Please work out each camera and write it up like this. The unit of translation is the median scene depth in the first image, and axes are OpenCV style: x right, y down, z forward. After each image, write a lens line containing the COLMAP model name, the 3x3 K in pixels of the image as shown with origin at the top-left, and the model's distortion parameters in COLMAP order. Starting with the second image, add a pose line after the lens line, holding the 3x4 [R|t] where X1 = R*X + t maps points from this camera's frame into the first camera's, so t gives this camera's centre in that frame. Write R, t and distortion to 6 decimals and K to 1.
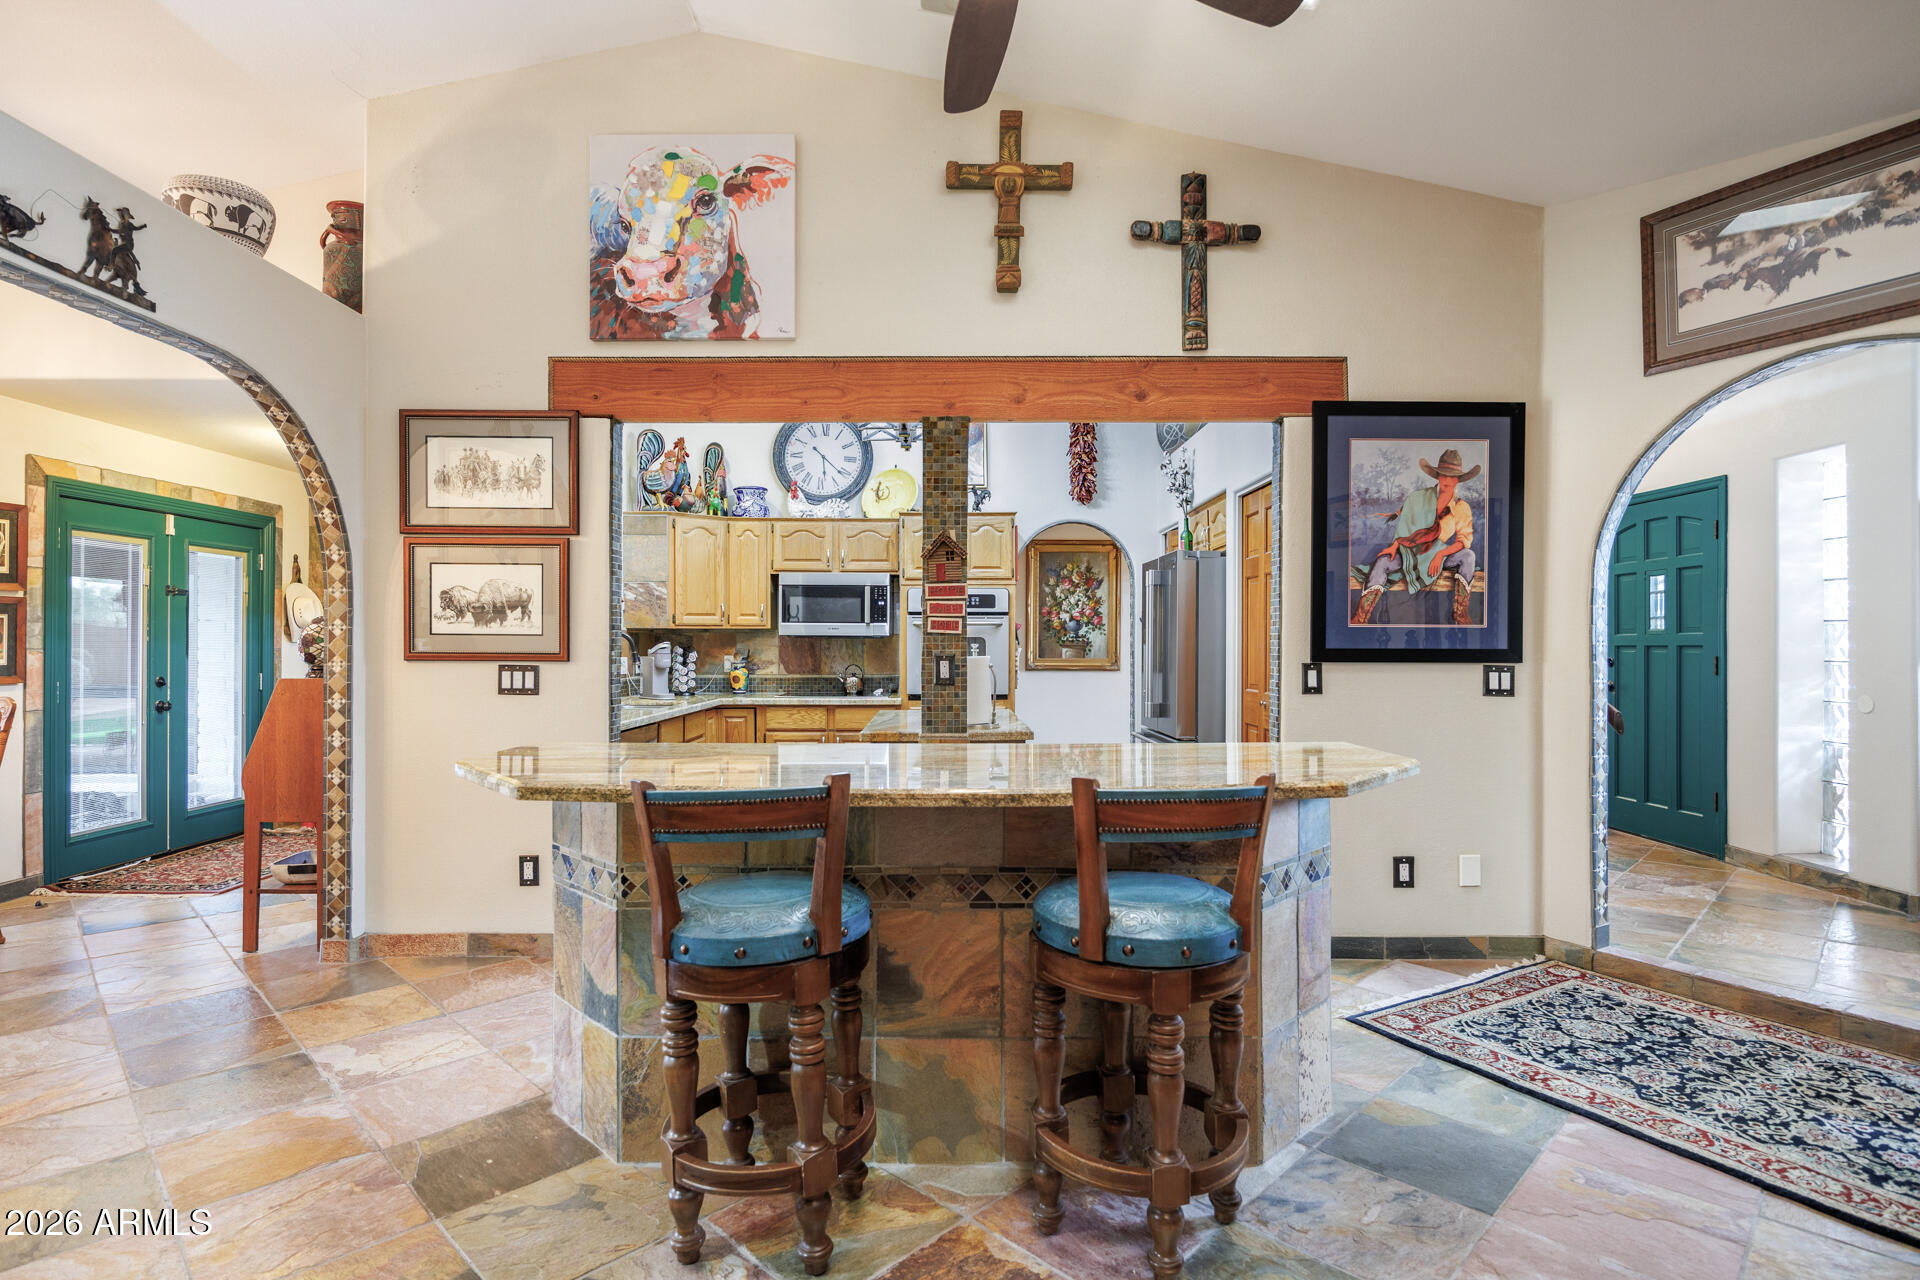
lens RADIAL K [[961.9, 0, 954.6], [0, 961.9, 639.1], [0, 0, 1]] dist [-0.007576, -0.000416]
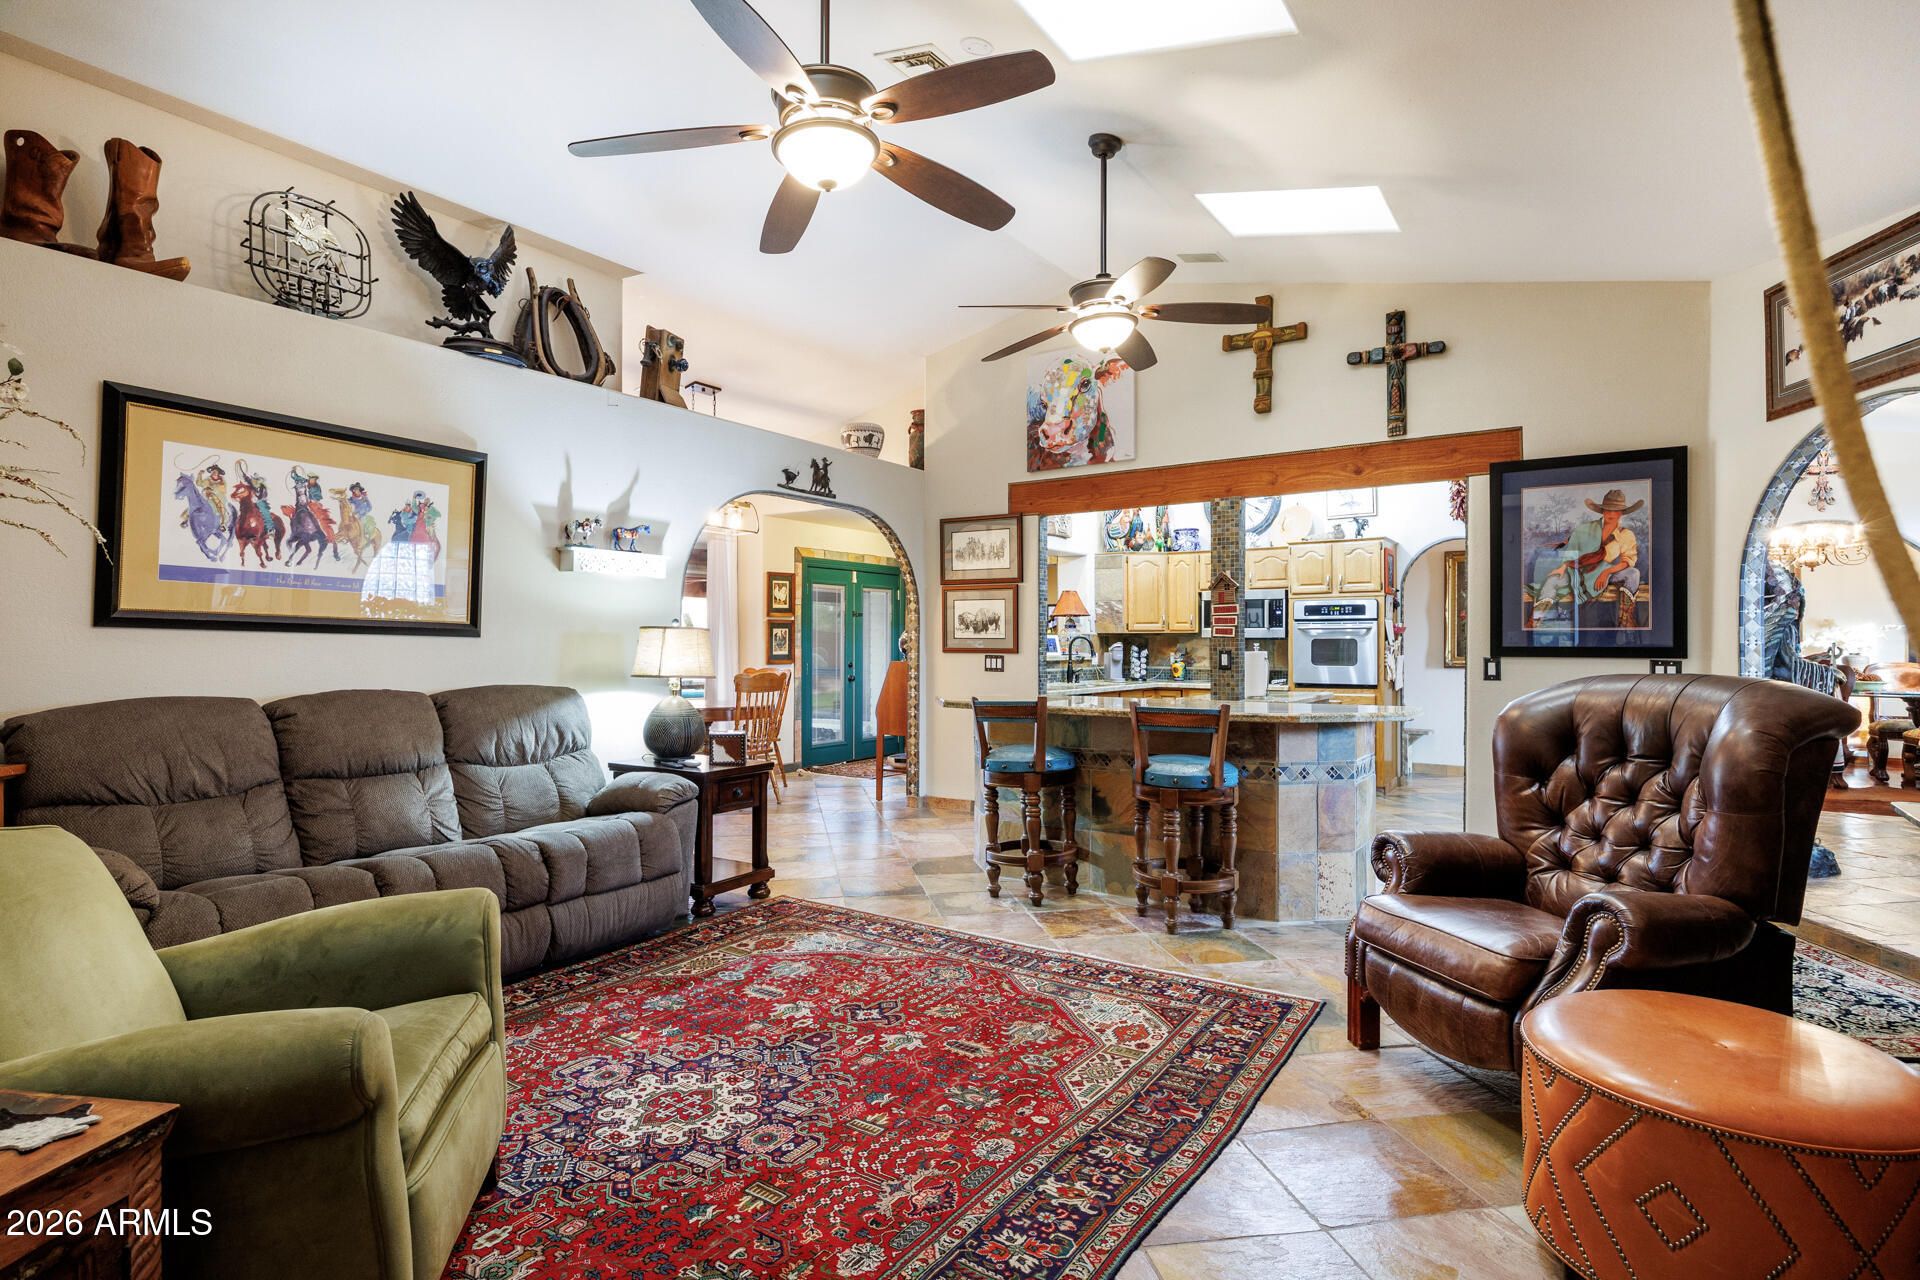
lens RADIAL K [[961.9, 0, 954.6], [0, 961.9, 639.1], [0, 0, 1]] dist [-0.007576, -0.000416]
pose [[0.820687, -0.003209, -0.571370, 0.523319], [0.002169, 0.999995, -0.002502, 0.001136], [0.571375, 0.000814, 0.820689, -0.534513]]
